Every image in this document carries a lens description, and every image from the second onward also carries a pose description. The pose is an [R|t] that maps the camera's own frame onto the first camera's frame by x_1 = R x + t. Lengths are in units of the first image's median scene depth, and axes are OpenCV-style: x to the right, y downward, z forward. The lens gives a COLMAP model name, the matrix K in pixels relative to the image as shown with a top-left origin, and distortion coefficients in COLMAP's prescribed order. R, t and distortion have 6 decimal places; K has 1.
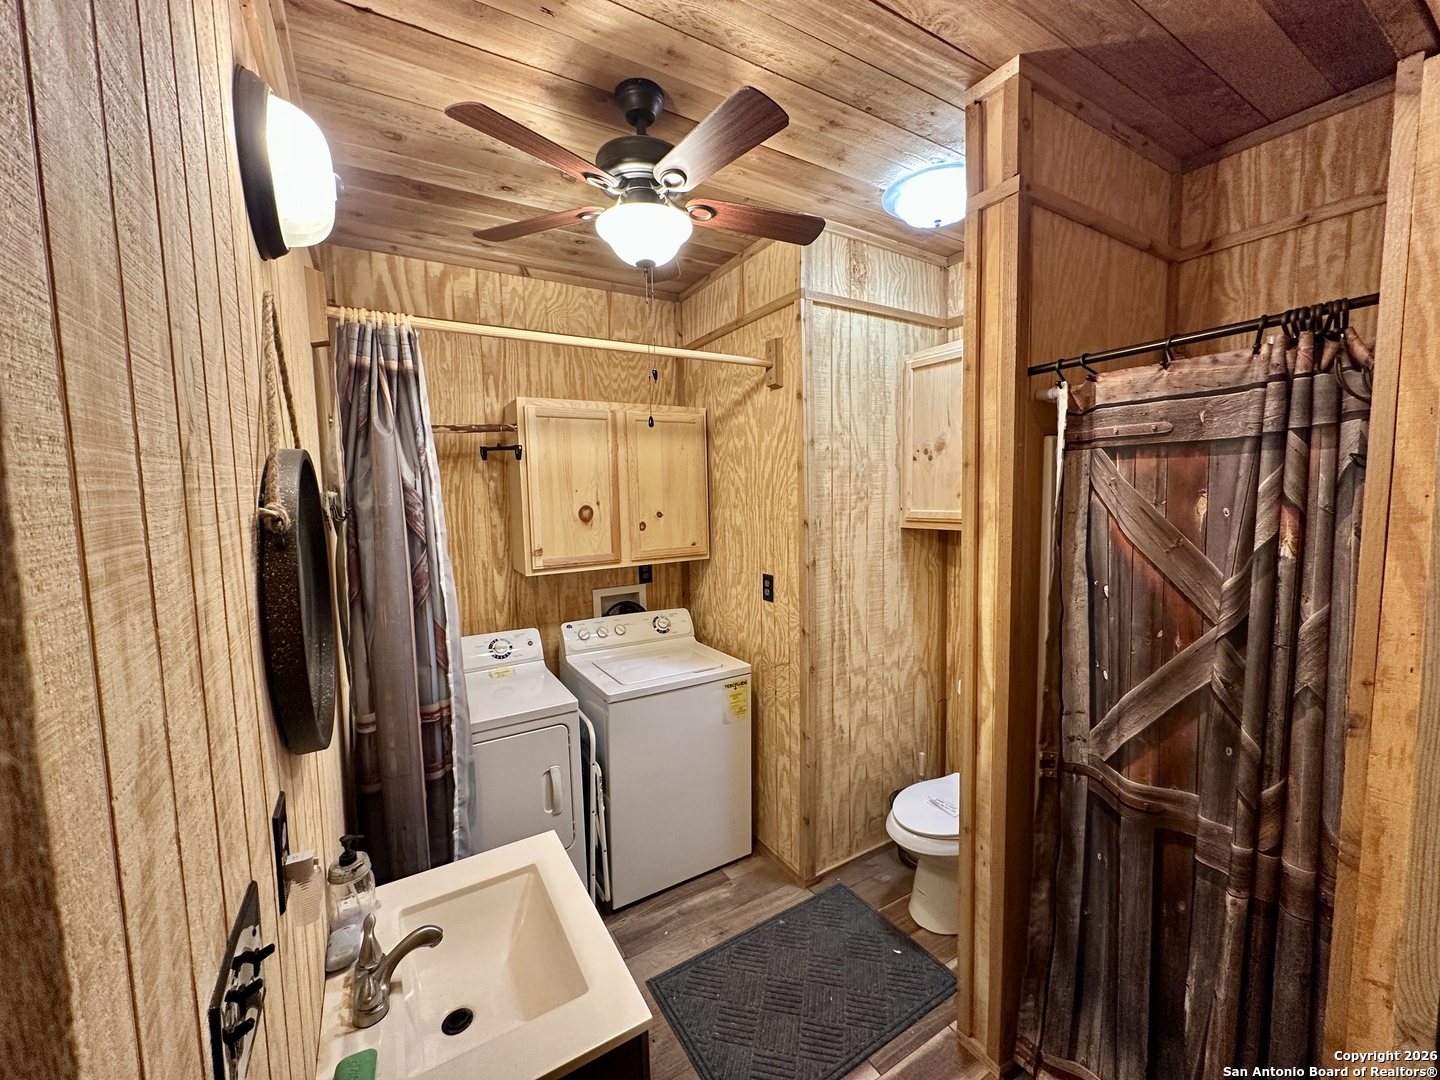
lens RADIAL K [[571.4, 0, 718.5], [0, 571.4, 540.9], [0, 0, 1]] dist [-0.001335, 0.000092]
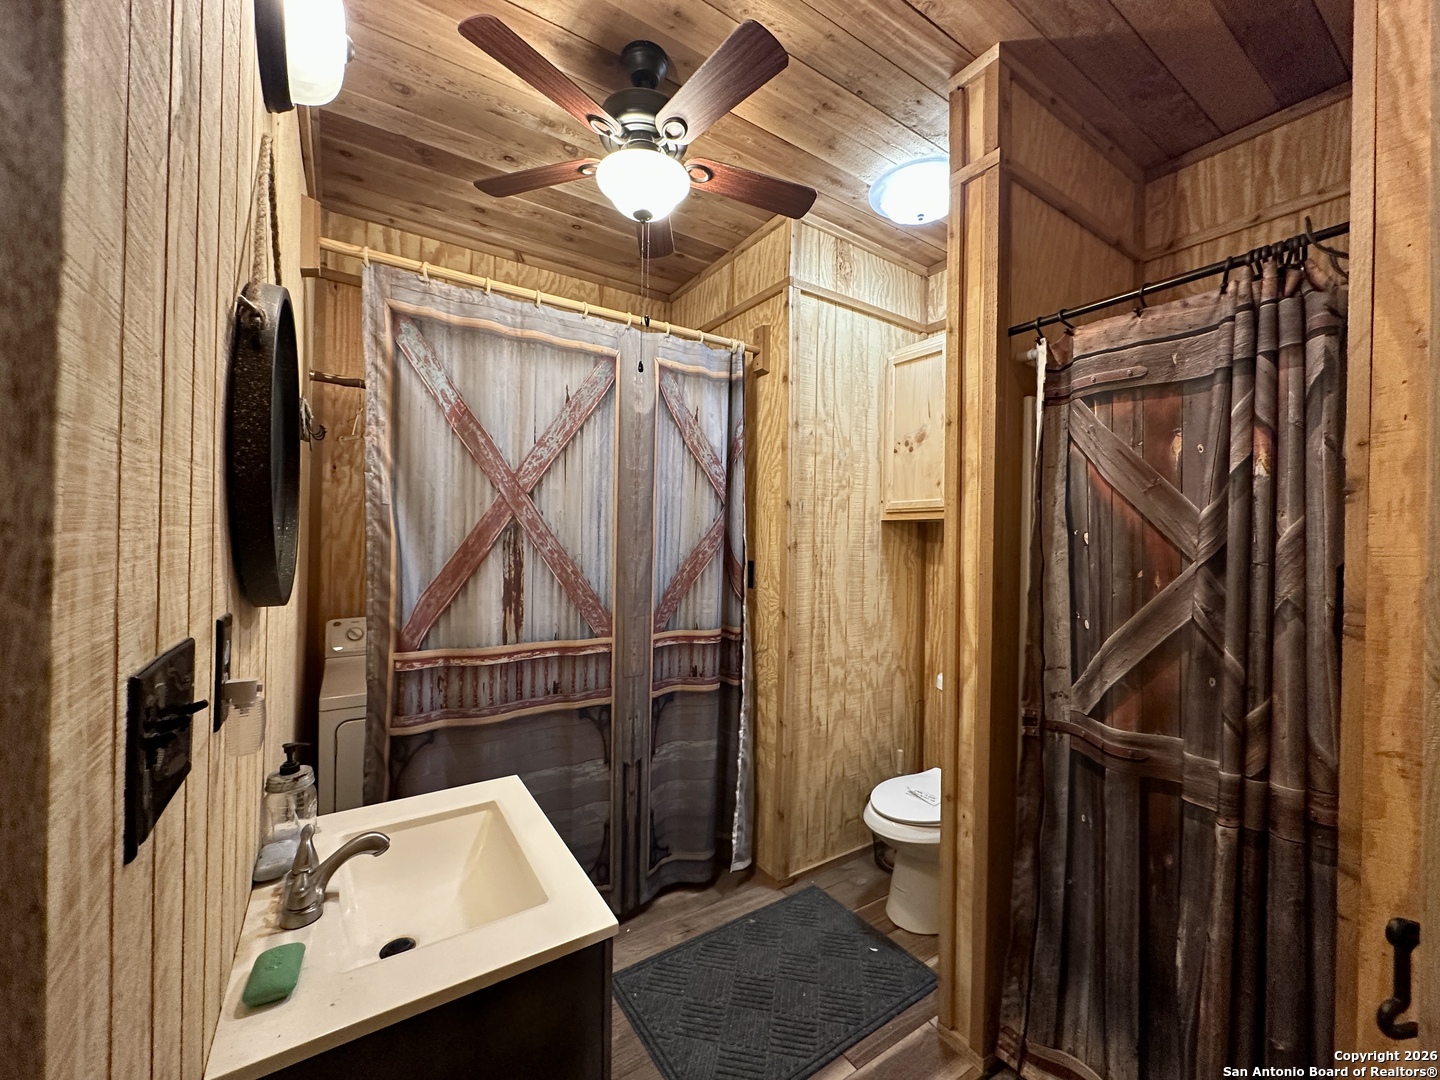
lens RADIAL K [[571.4, 0, 718.9], [0, 571.4, 537.8], [0, 0, 1]] dist [-0.001335, 0.000092]
pose [[0.998425, 0.039364, 0.039975, -0.009806], [-0.035866, 0.995756, -0.084753, 0.182808], [-0.043142, 0.083186, 0.995600, 0.020789]]
